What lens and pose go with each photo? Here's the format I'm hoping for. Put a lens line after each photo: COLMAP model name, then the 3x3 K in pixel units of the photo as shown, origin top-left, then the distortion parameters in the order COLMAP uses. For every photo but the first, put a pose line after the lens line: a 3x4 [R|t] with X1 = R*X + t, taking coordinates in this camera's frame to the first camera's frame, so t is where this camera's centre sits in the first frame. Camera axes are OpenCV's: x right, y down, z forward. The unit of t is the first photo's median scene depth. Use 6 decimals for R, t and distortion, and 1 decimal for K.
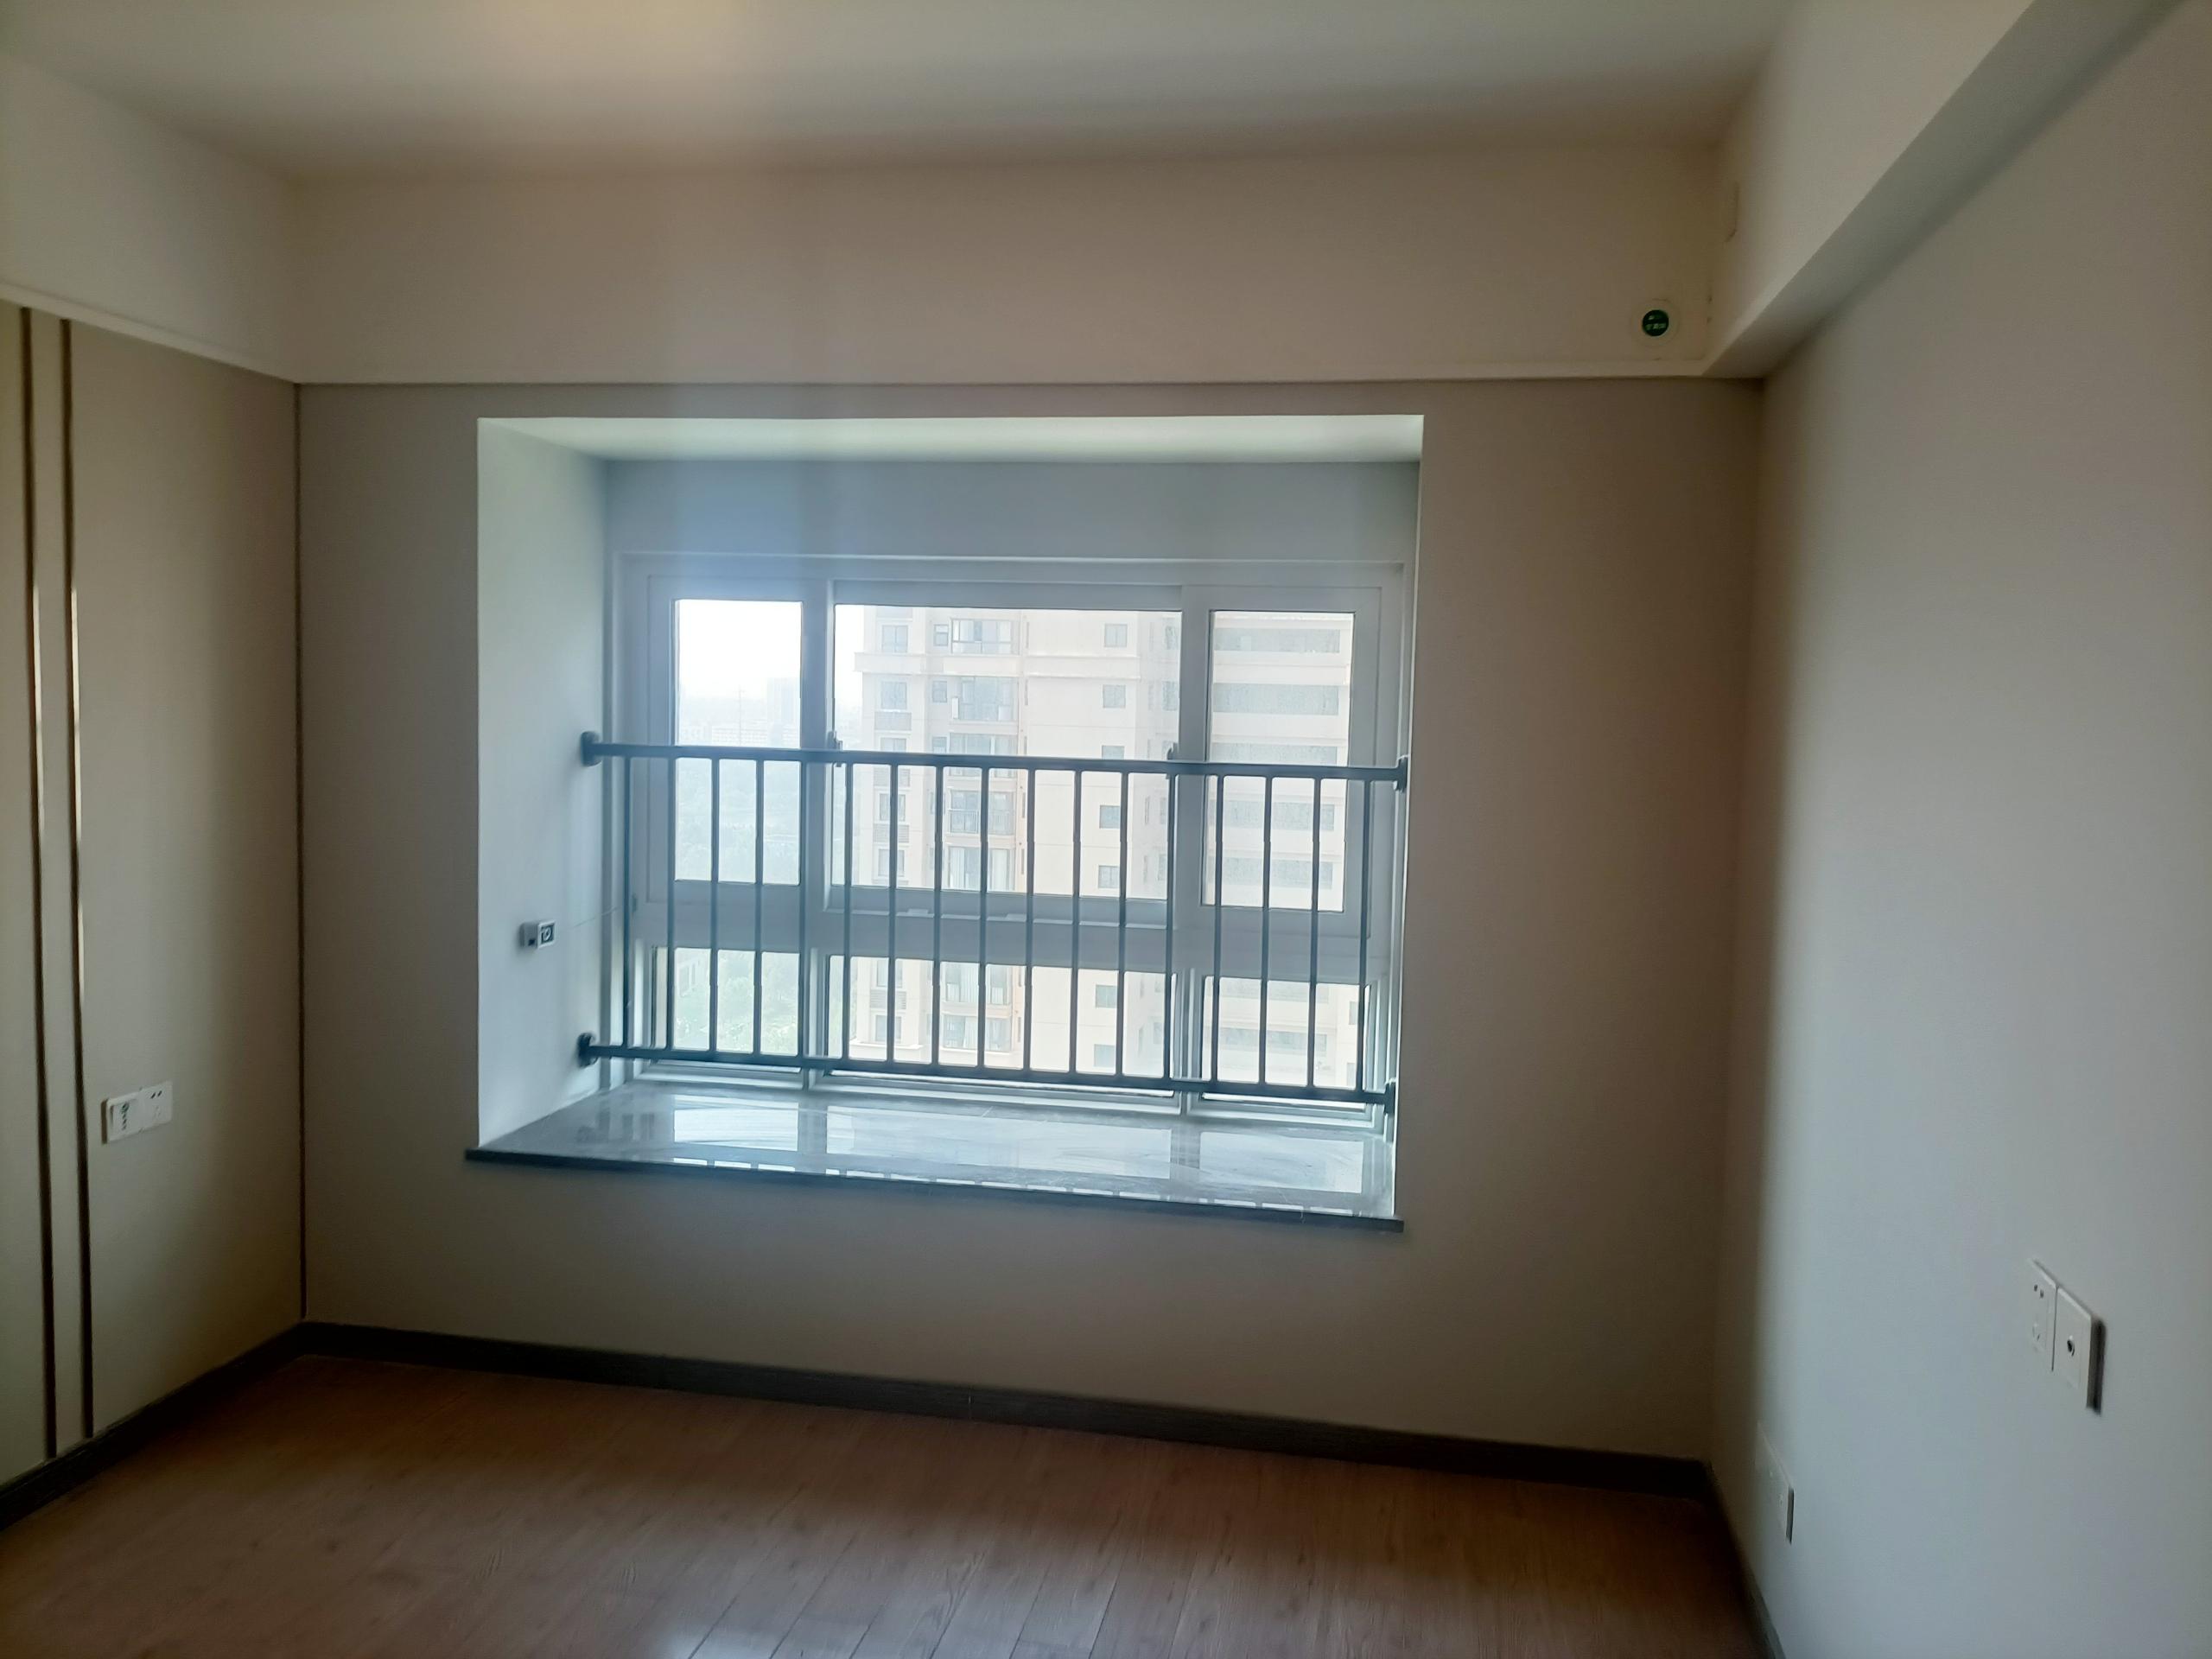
lens RADIAL K [[1641.0, 0, 1106.0], [0, 1641.0, 829.5], [0, 0, 1]] dist [0.102775, -0.001275]
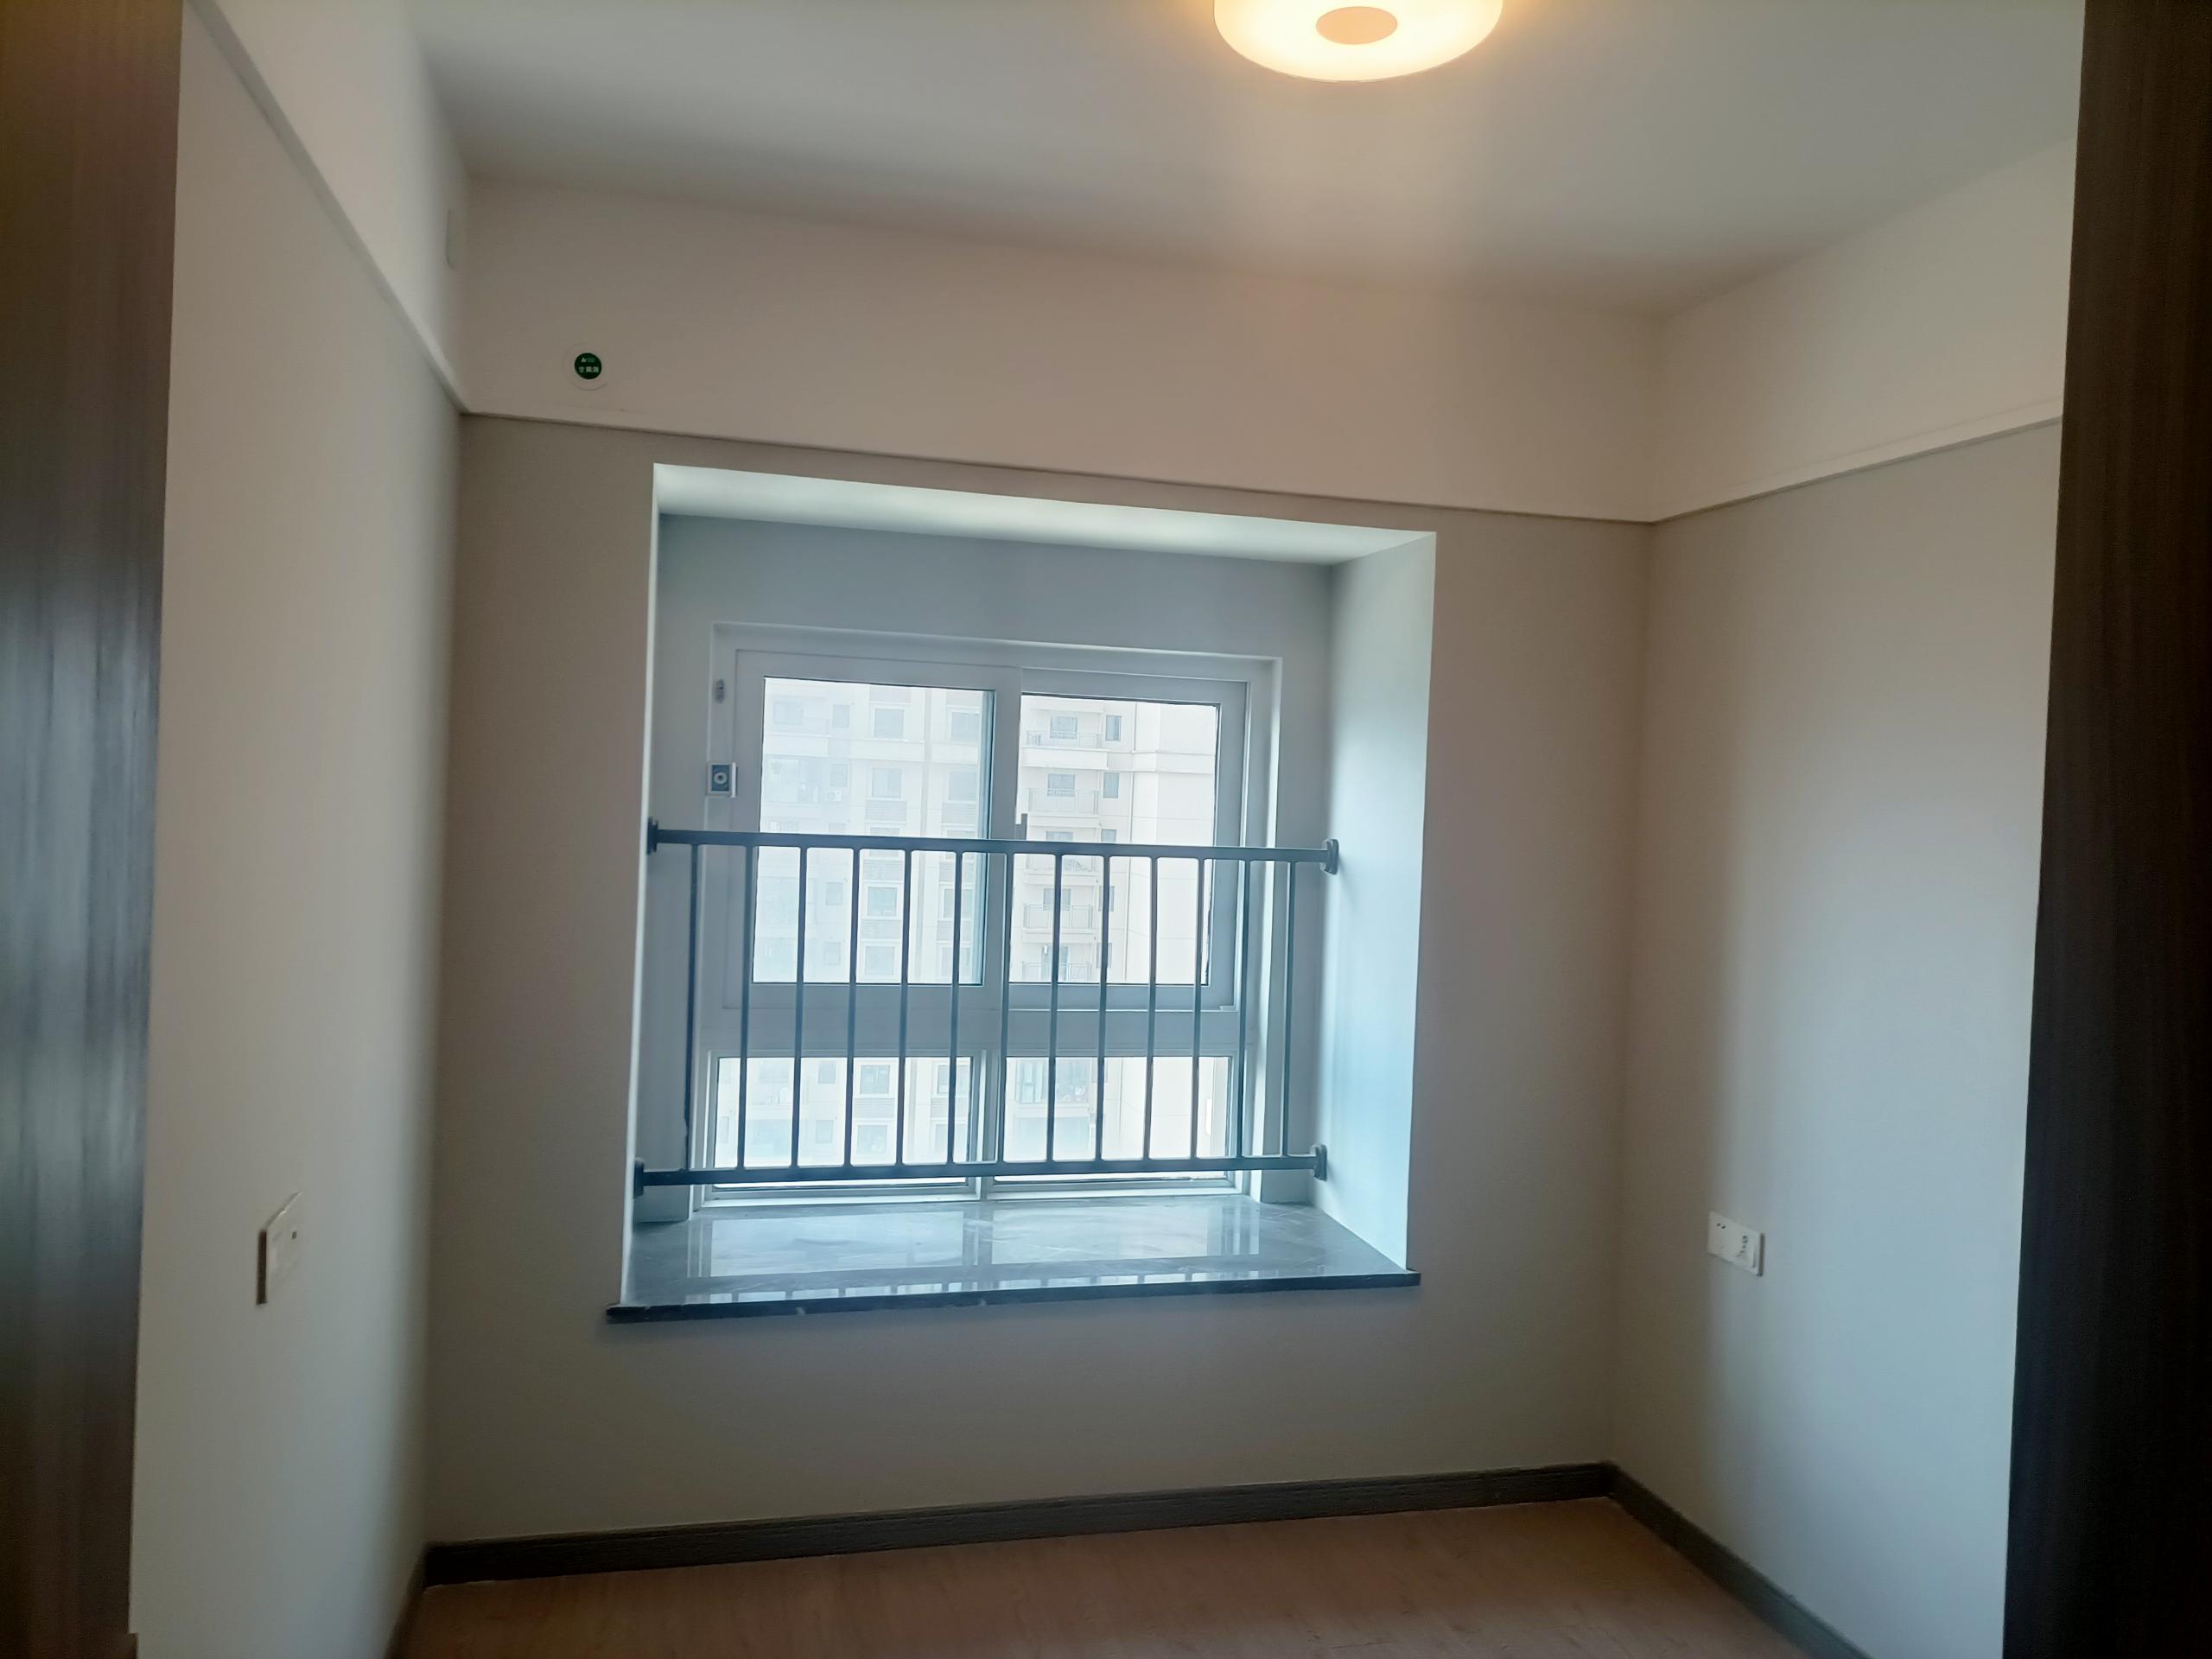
lens RADIAL K [[1672.9, 0, 1106.0], [0, 1672.9, 829.5], [0, 0, 1]] dist [0.059629, 0.000663]
pose [[0.900668, 0.002428, 0.434500, -0.461311], [0.013501, 0.999345, -0.033570, -0.018265], [-0.434297, 0.036101, 0.900046, 0.088273]]
